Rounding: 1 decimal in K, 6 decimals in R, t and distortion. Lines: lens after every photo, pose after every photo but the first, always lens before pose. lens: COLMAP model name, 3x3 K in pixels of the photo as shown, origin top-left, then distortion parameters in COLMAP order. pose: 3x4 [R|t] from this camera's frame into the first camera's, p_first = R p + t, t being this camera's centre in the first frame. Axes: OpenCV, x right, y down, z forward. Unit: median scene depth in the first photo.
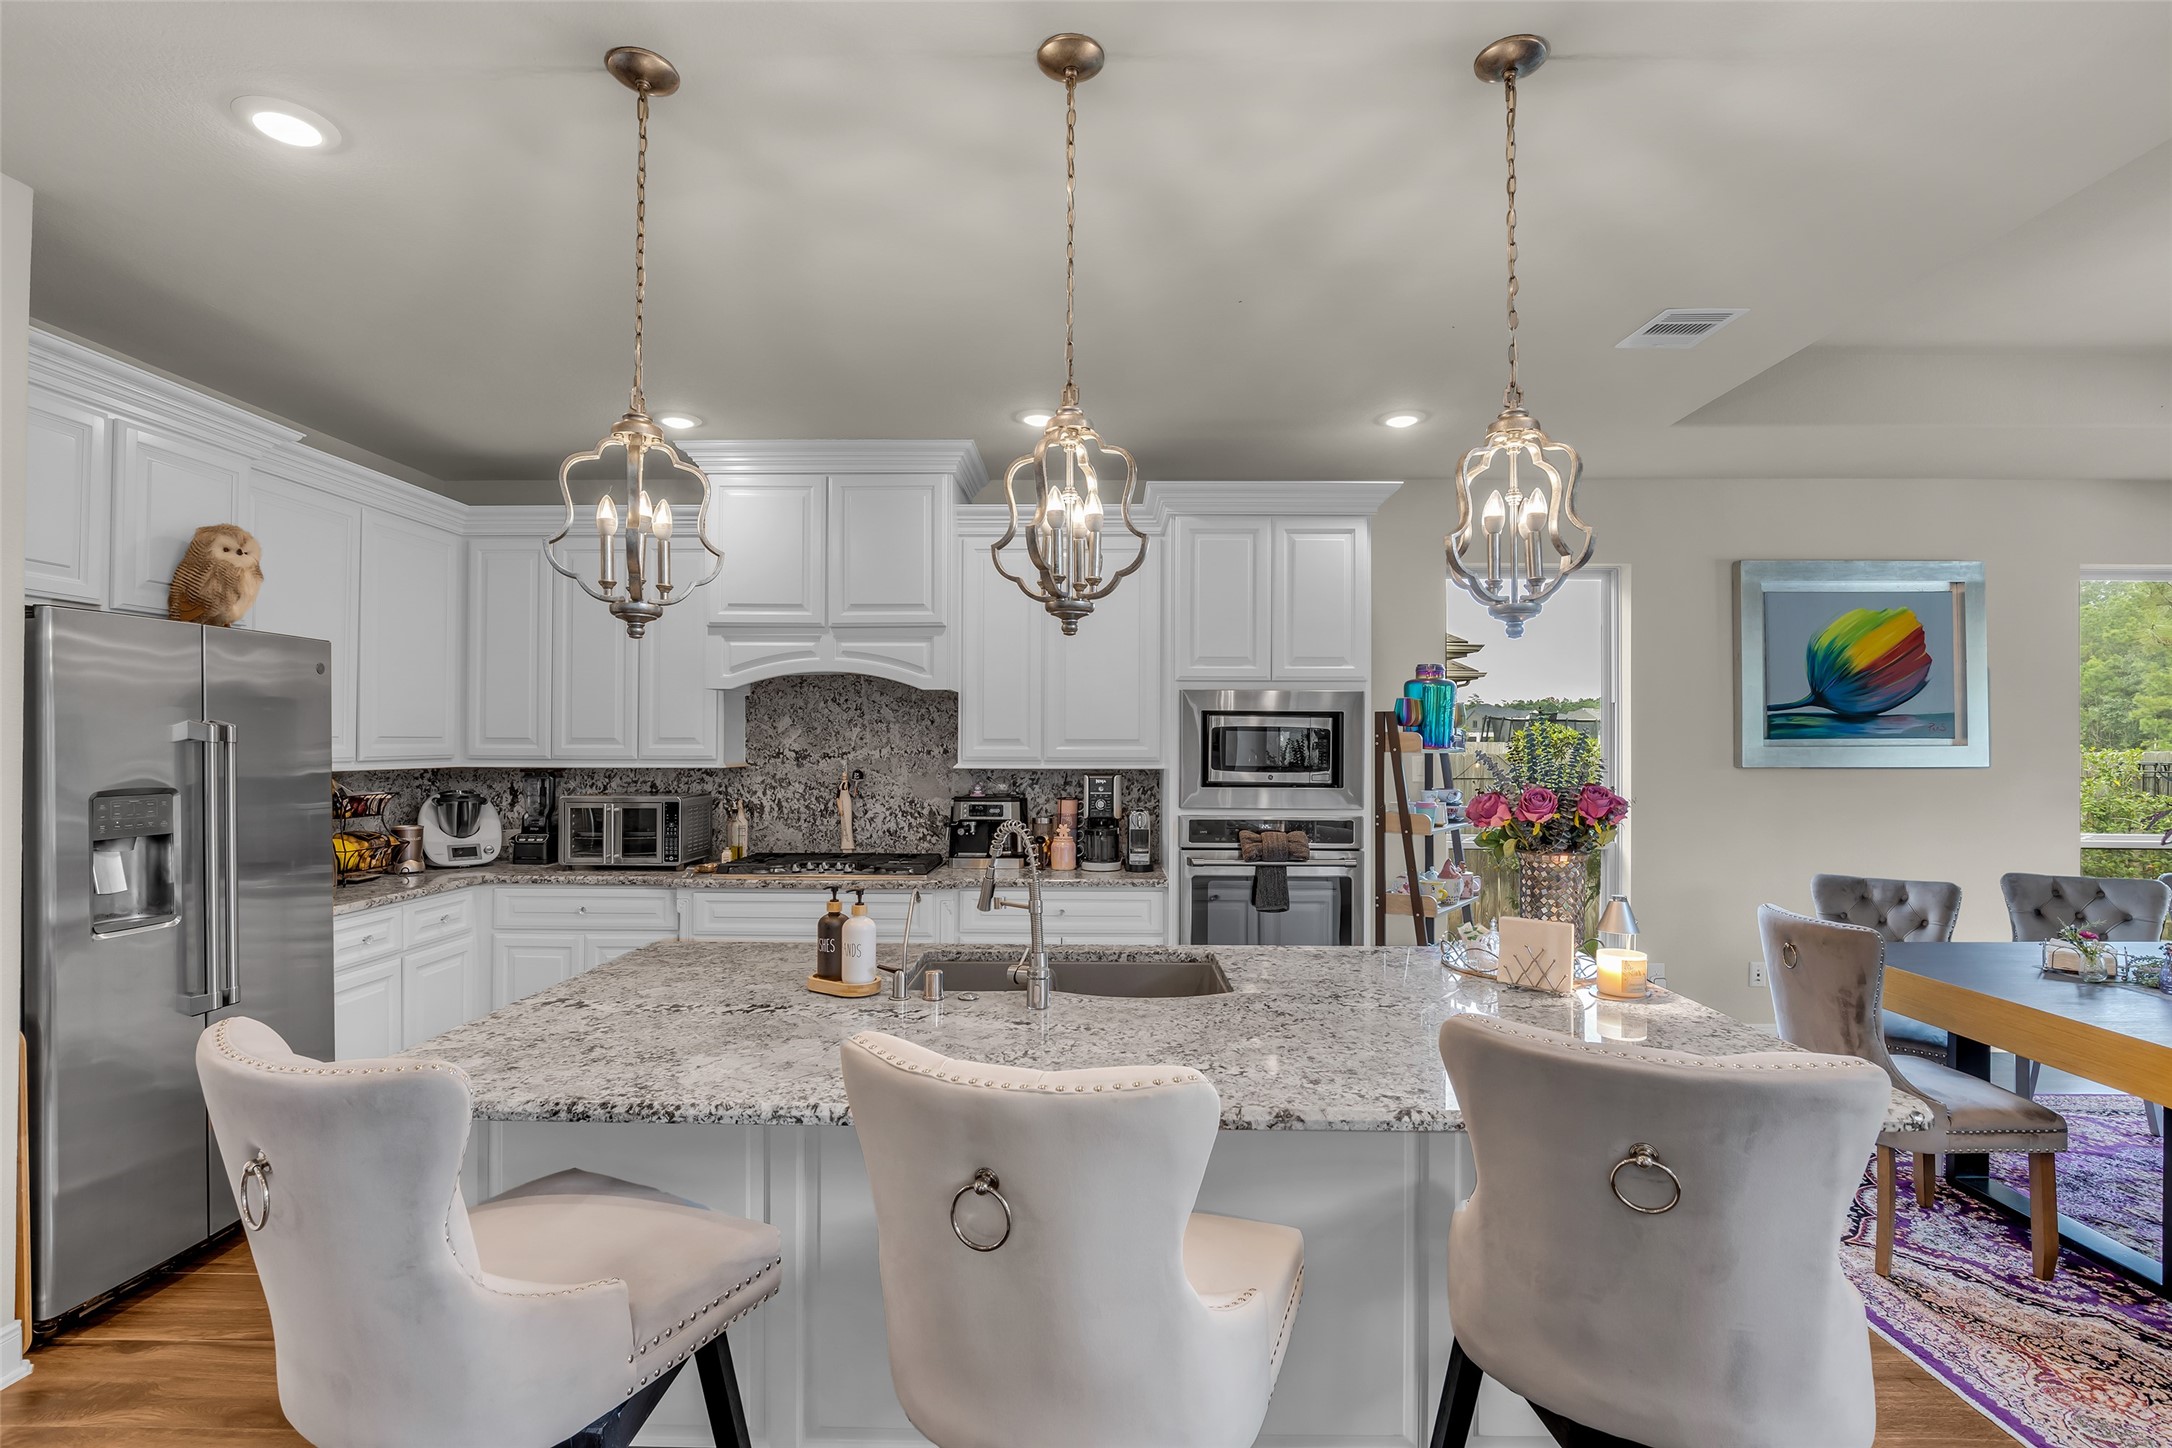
lens RADIAL K [[998.4, 0, 1100.3], [0, 998.4, 731.4], [0, 0, 1]] dist [-0.002328, -0.000633]
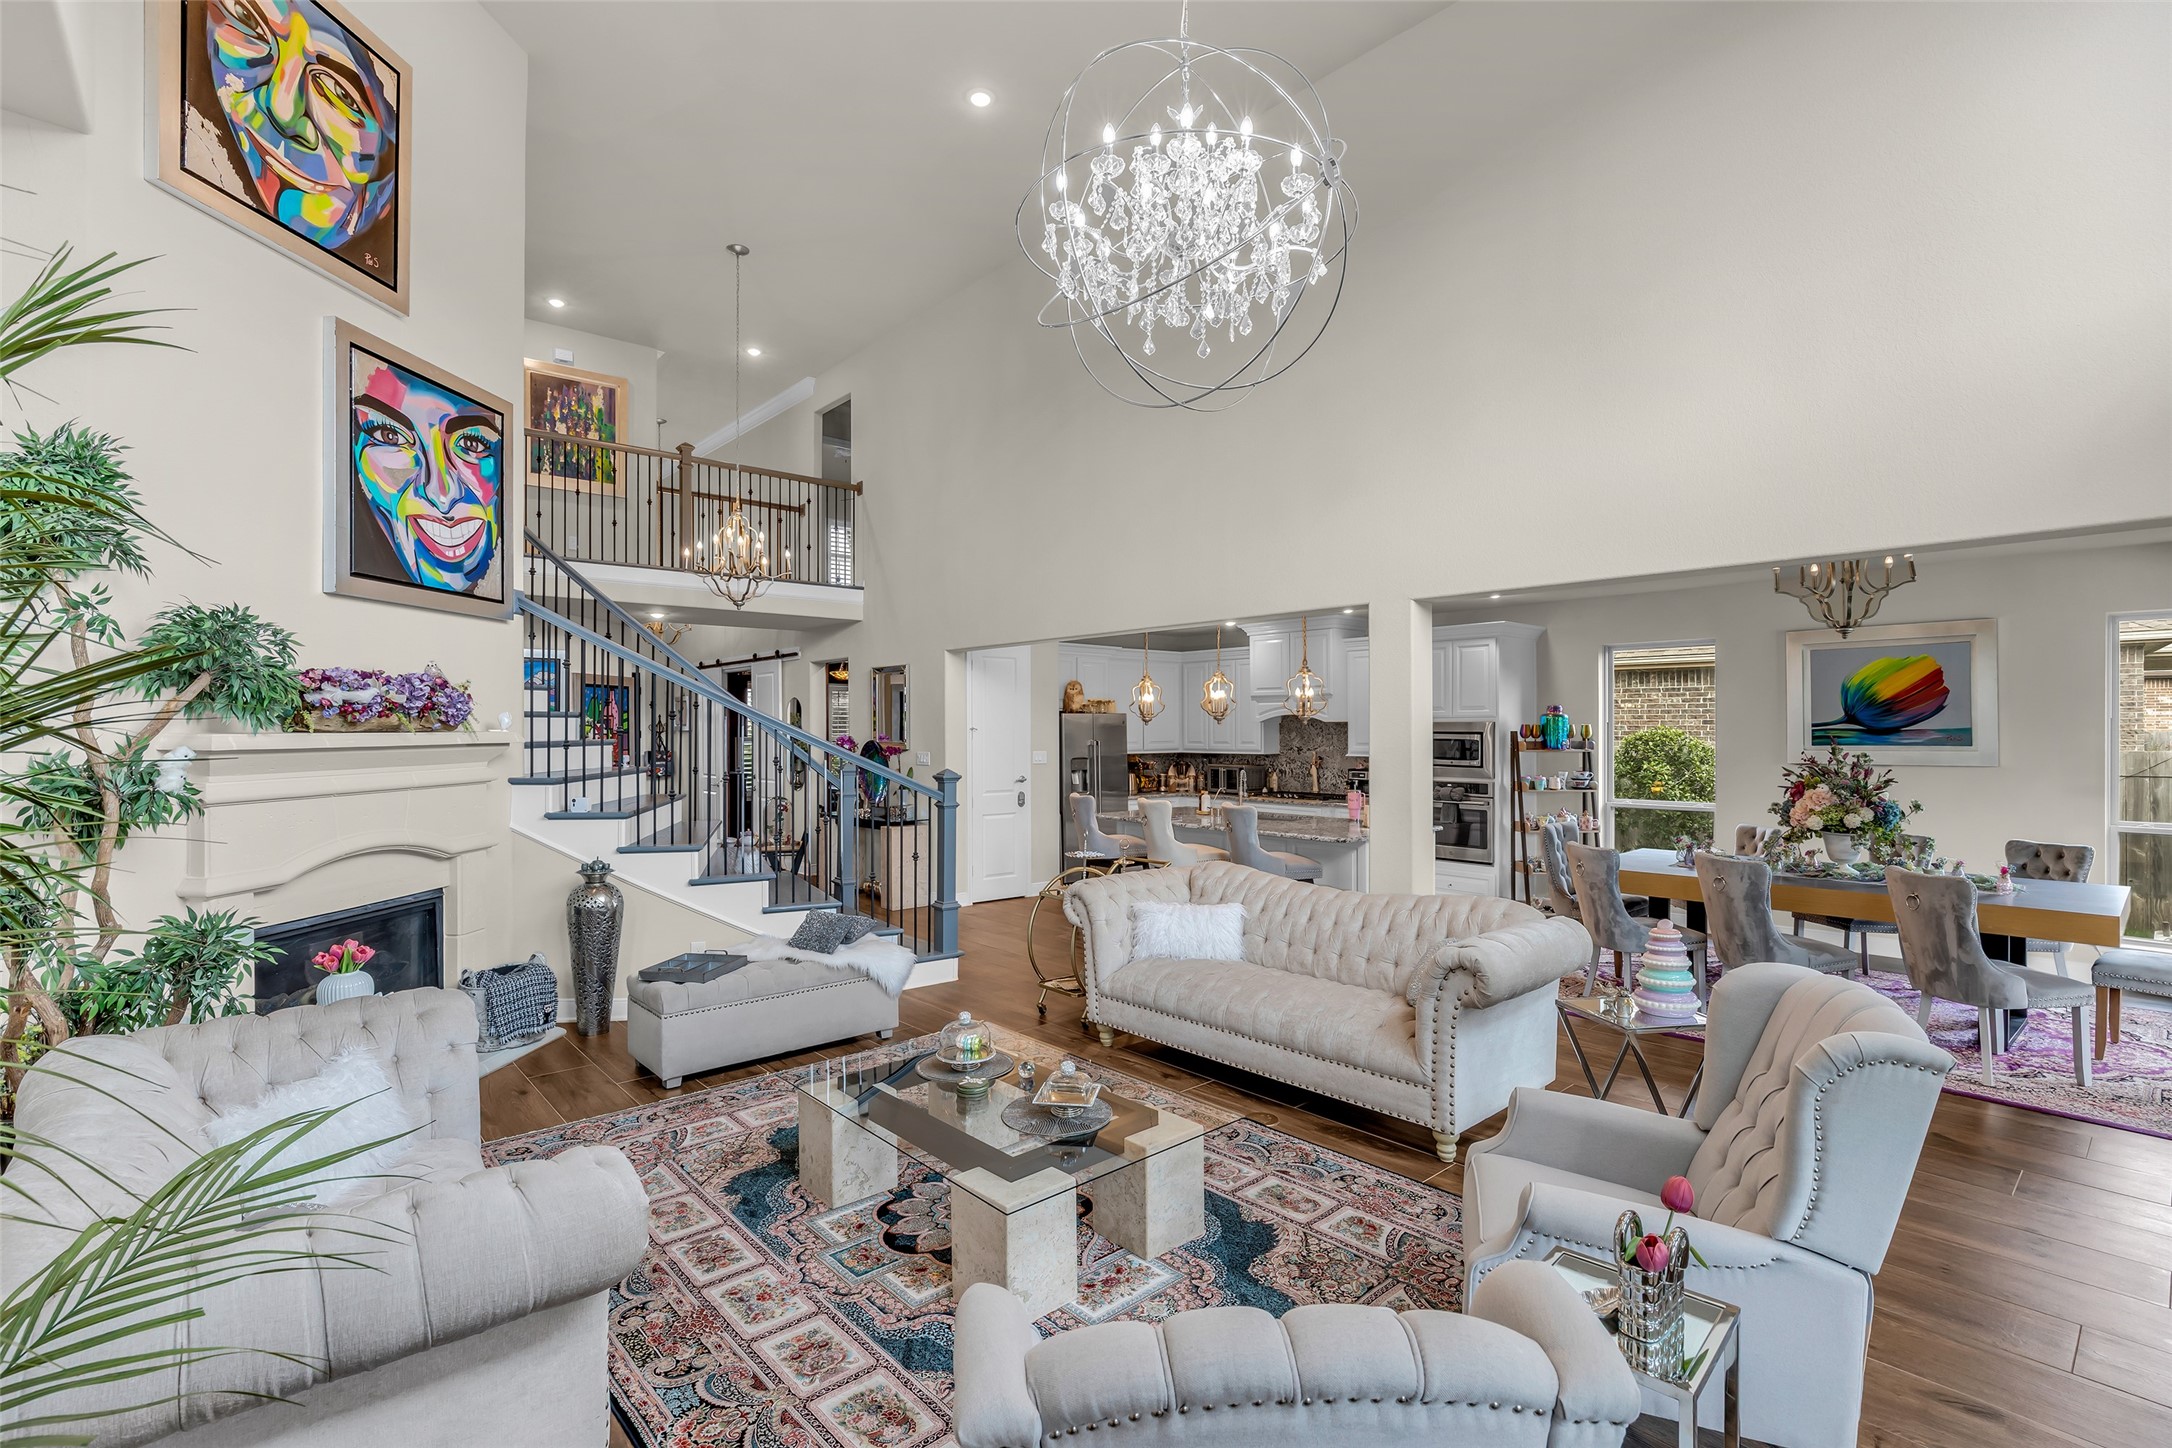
lens RADIAL K [[998.4, 0, 1094.5], [0, 998.4, 723.0], [0, 0, 1]] dist [-0.002328, -0.000633]
pose [[0.671806, -0.008640, -0.740677, 1.109184], [0.018344, 0.999819, 0.004975, -0.057107], [0.740500, -0.016929, 0.671843, -0.898484]]
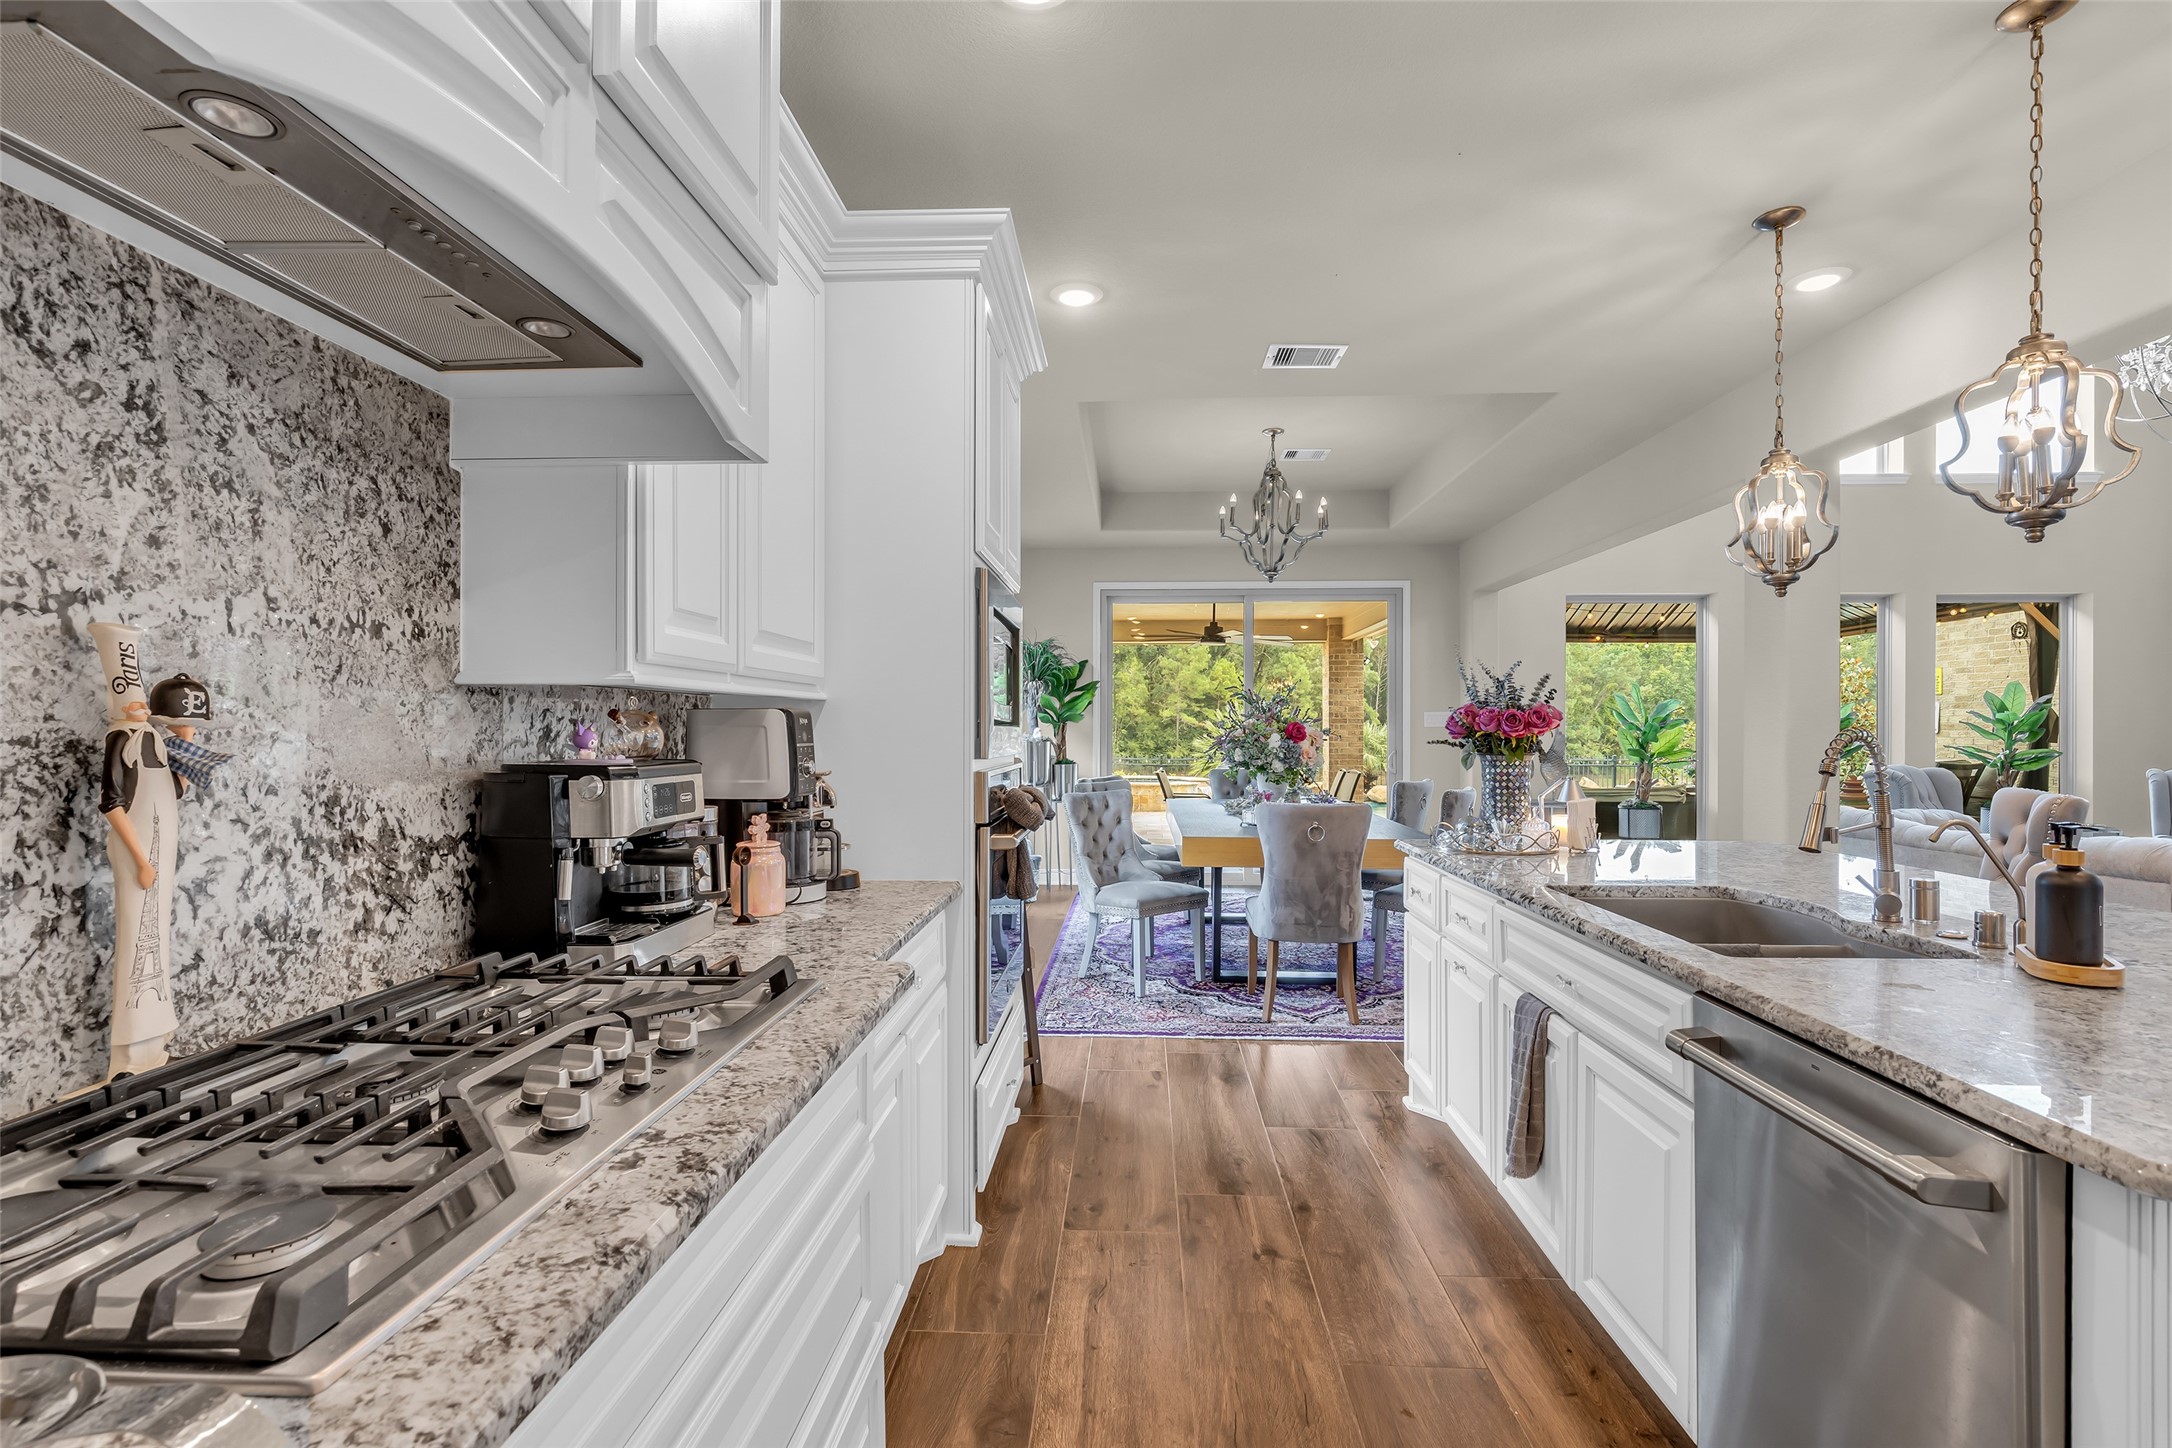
lens RADIAL K [[998.4, 0, 1088.2], [0, 998.4, 724.0], [0, 0, 1]] dist [-0.002328, -0.000633]
pose [[0.051123, 0.002694, 0.998689, -0.454773], [-0.016649, 0.999860, -0.001845, 0.045747], [-0.998554, -0.016533, 0.051161, 0.774352]]
